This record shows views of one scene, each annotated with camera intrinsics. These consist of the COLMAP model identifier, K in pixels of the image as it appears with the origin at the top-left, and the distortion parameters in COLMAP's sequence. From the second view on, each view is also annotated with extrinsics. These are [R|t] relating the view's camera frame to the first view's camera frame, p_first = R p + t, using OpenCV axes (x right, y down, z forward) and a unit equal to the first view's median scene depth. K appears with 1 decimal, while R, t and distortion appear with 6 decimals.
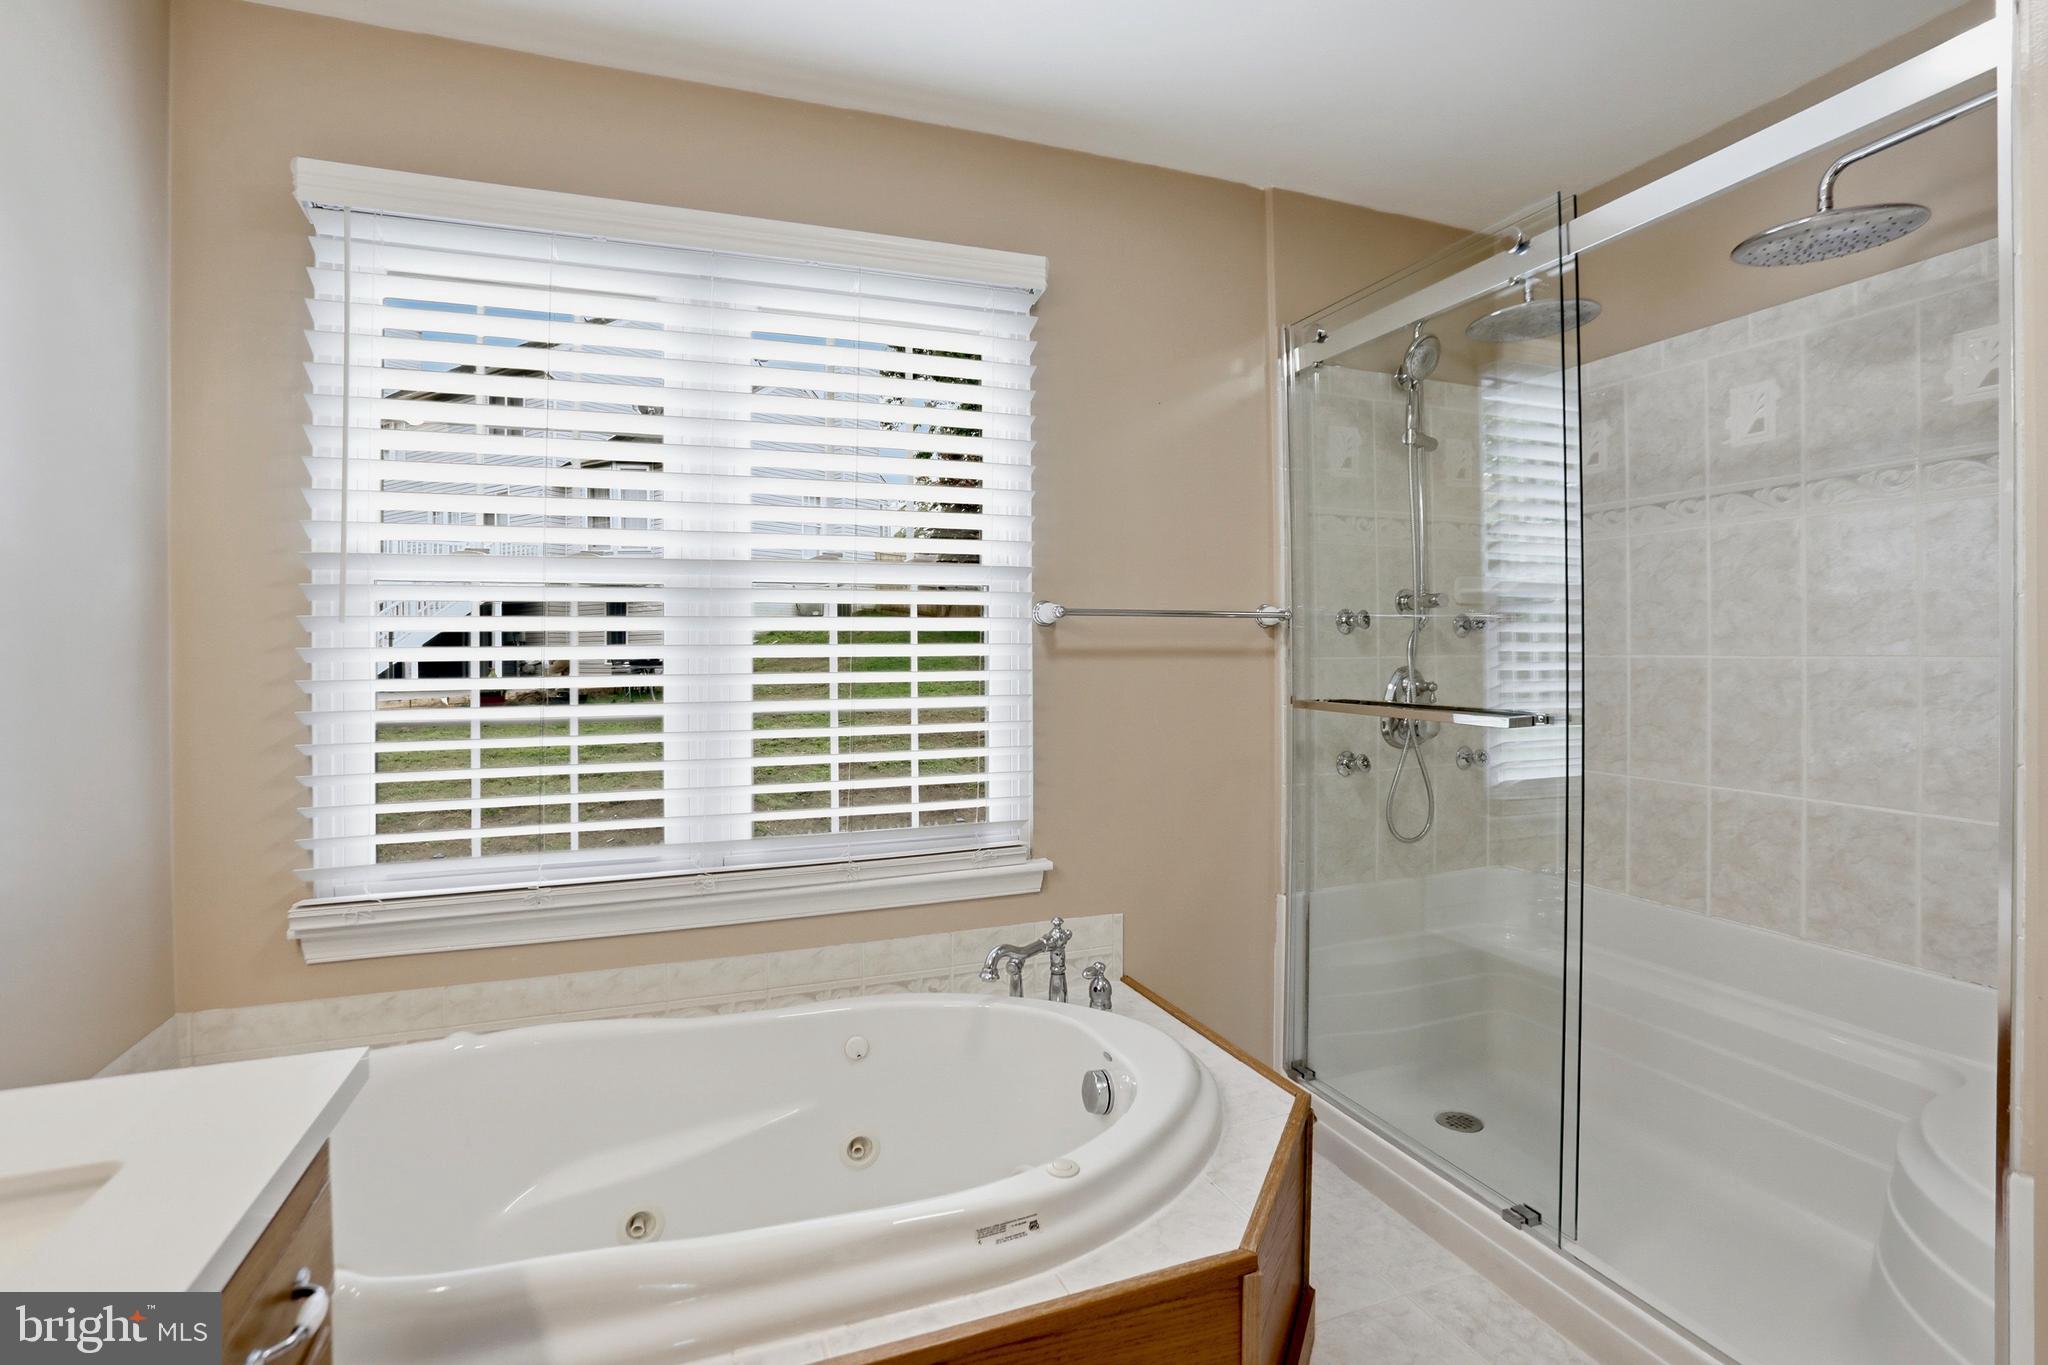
lens RADIAL K [[926.2, 0, 1000.1], [0, 926.2, 649.8], [0, 0, 1]] dist [-0.132634, 0.062352]
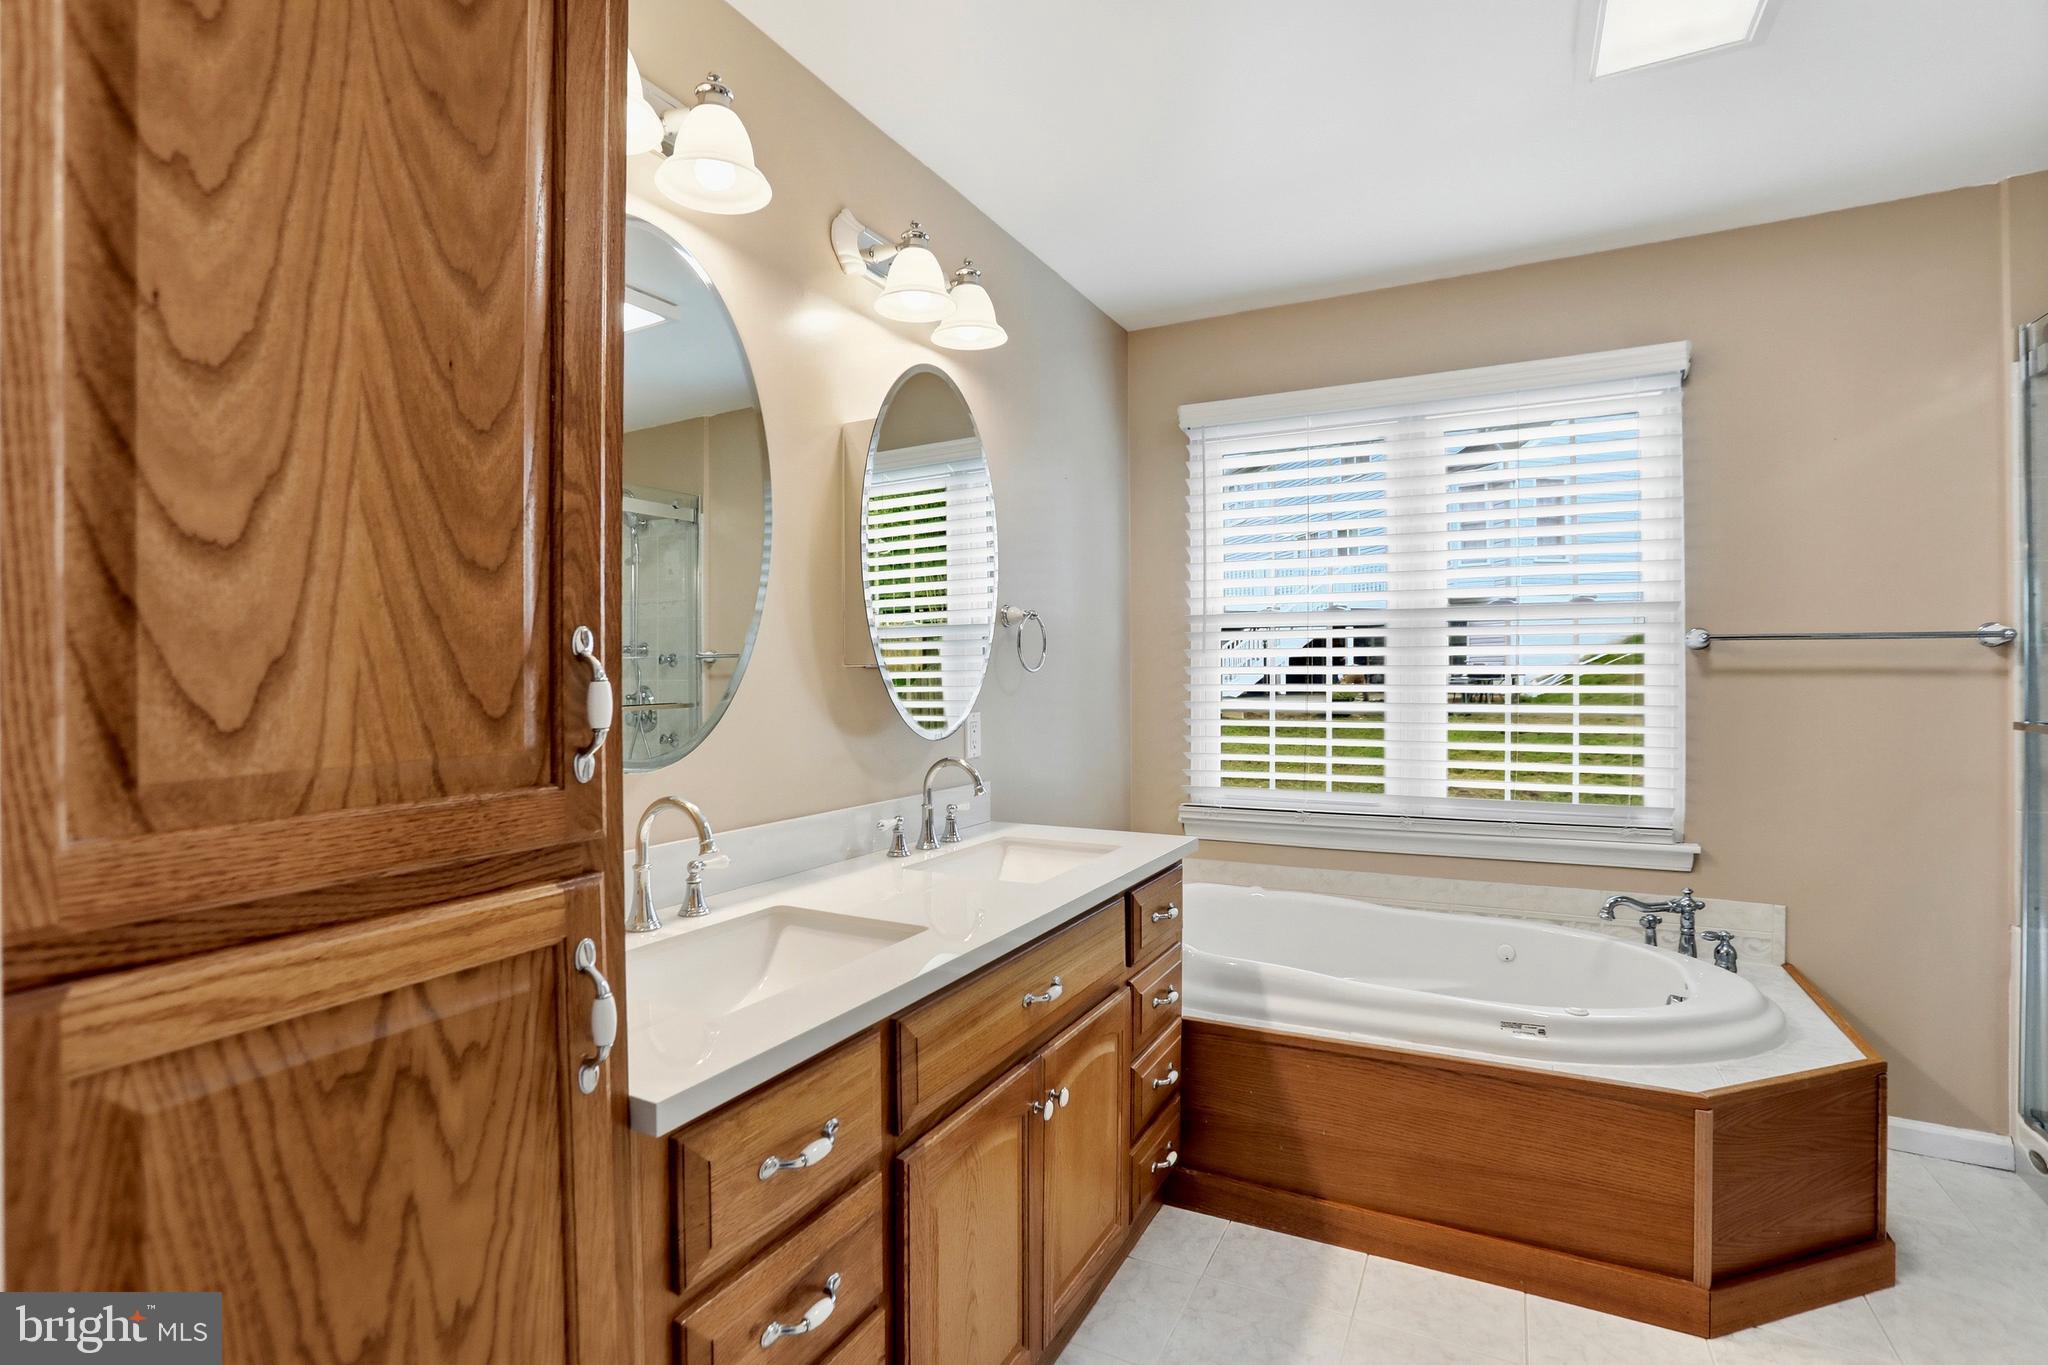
lens RADIAL K [[980.4, 0, 1087.0], [0, 980.4, 682.3], [0, 0, 1]] dist [-0.001253, -0.000219]
pose [[0.702703, 0.015586, -0.711313, 0.428771], [0.000790, 0.999742, 0.022687, -0.013233], [0.711483, -0.016504, 0.702509, -0.494006]]
